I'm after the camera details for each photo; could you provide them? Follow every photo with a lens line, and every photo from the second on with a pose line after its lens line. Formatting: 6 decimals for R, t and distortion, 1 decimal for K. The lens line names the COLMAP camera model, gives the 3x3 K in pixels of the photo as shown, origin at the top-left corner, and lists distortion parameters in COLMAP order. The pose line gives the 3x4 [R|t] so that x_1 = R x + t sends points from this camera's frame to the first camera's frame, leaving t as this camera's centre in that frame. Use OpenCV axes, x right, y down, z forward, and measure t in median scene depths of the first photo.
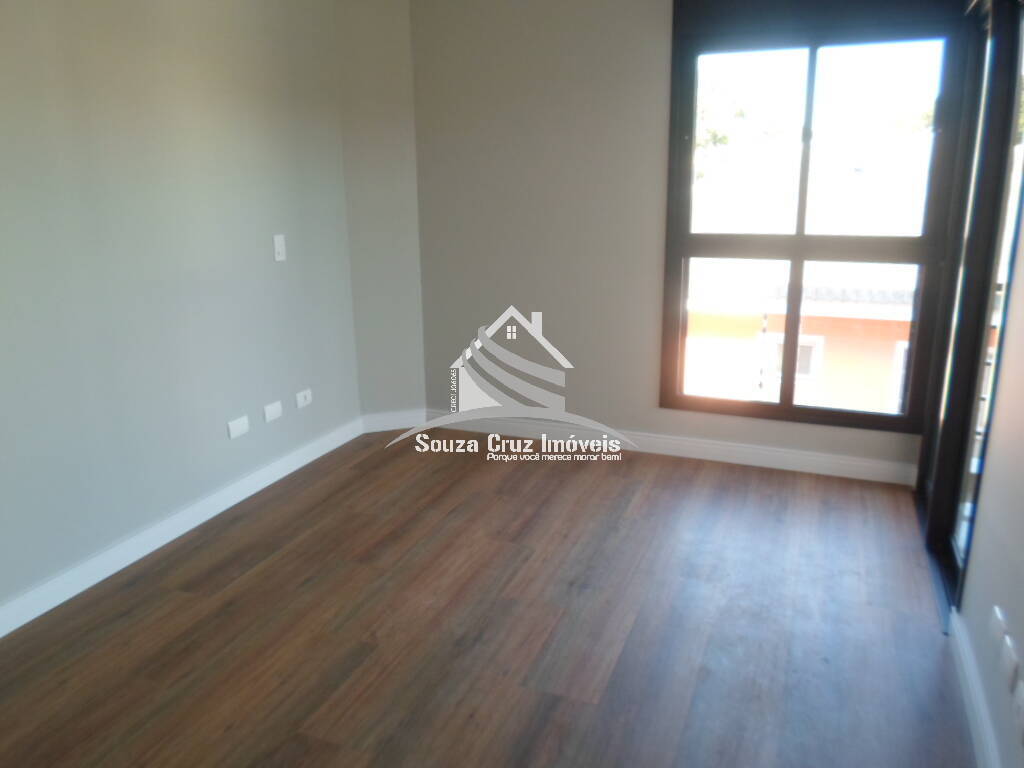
lens RADIAL K [[774.2, 0, 507.2], [0, 774.2, 390.5], [0, 0, 1]] dist [-0.012738, -0.008225]
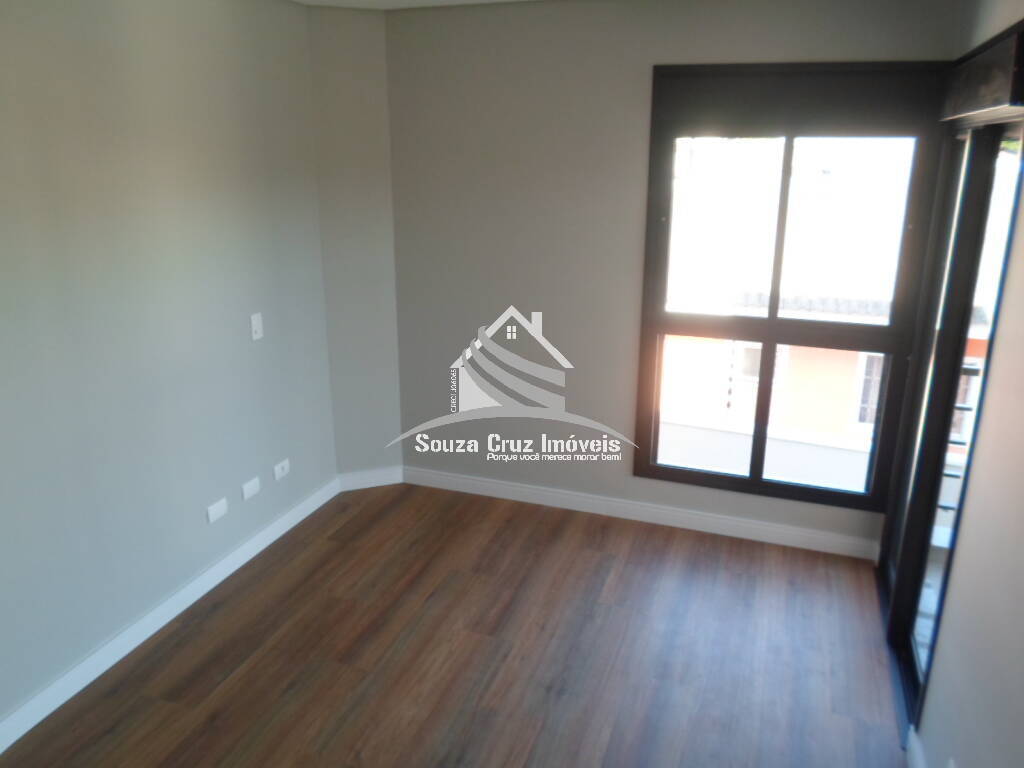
lens RADIAL K [[774.2, 0, 505.8], [0, 774.2, 373.0], [0, 0, 1]] dist [-0.012738, -0.008225]
pose [[0.999189, 0.003420, 0.040129, -0.014332], [-0.004749, 0.999442, 0.033069, -0.165645], [-0.039994, -0.033233, 0.998647, -0.009573]]
